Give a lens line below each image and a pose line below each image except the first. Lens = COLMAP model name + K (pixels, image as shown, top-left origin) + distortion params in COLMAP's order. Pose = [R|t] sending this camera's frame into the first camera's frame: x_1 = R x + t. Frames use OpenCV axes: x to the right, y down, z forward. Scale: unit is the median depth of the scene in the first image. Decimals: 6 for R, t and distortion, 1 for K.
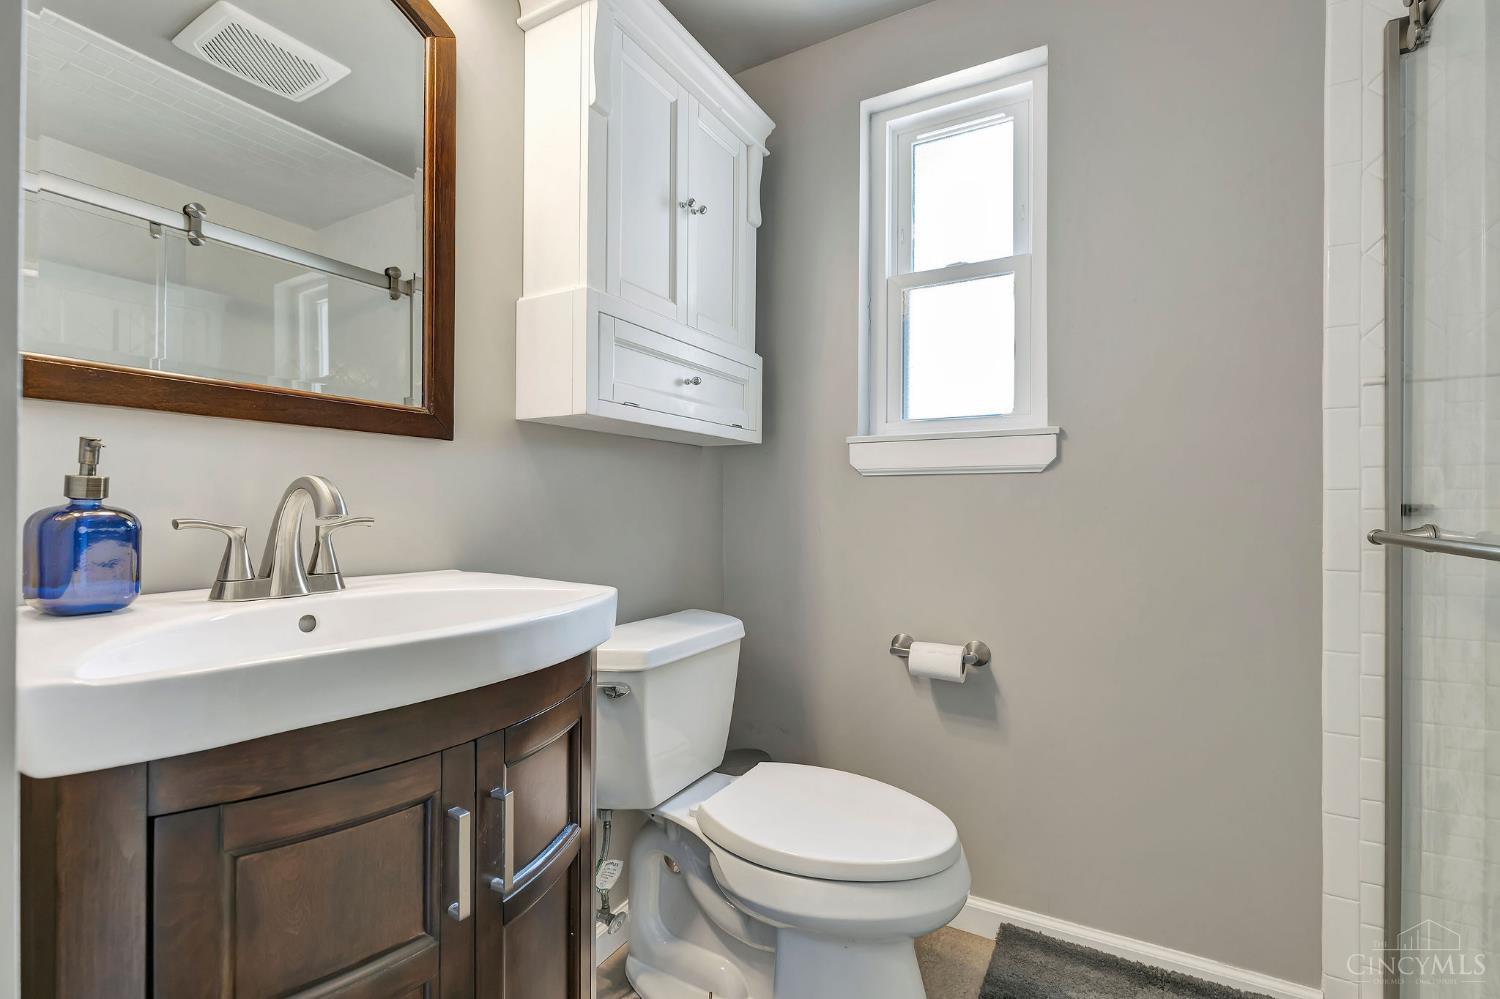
lens RADIAL K [[678.7, 0, 743.3], [0, 678.7, 503.4], [0, 0, 1]] dist [-0.001905, -0.001468]
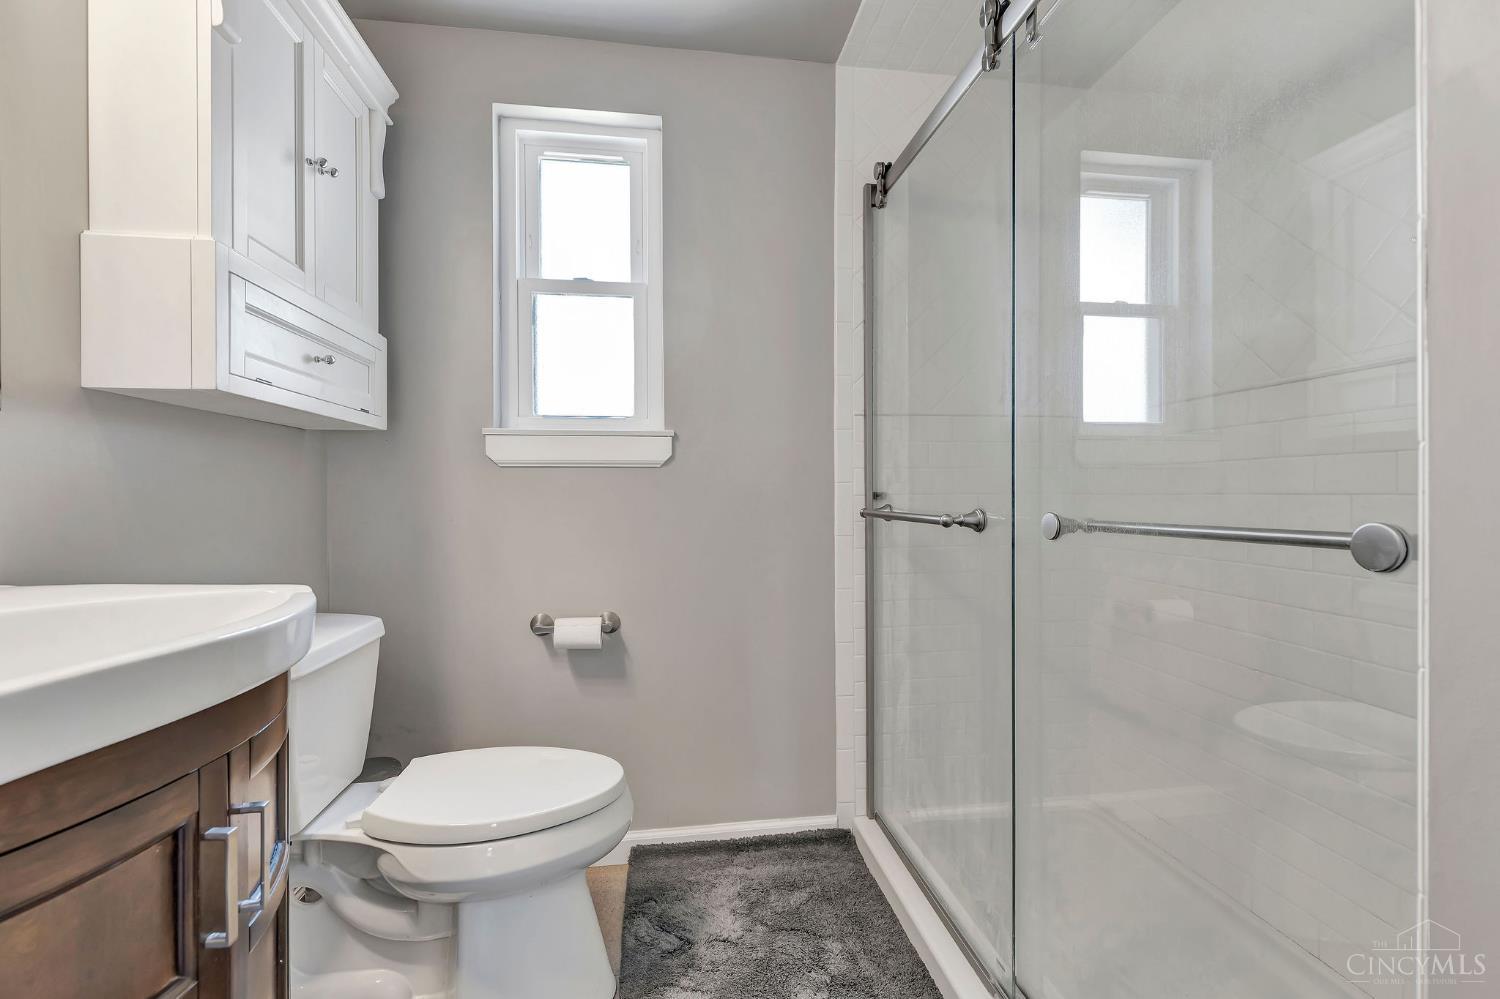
lens RADIAL K [[678.7, 0, 759.7], [0, 678.7, 496.0], [0, 0, 1]] dist [-0.001905, -0.001468]
pose [[0.787514, -0.007351, 0.616253, -0.175439], [0.004672, 0.999971, 0.005958, -0.000304], [-0.616279, -0.001813, 0.787526, -0.072947]]
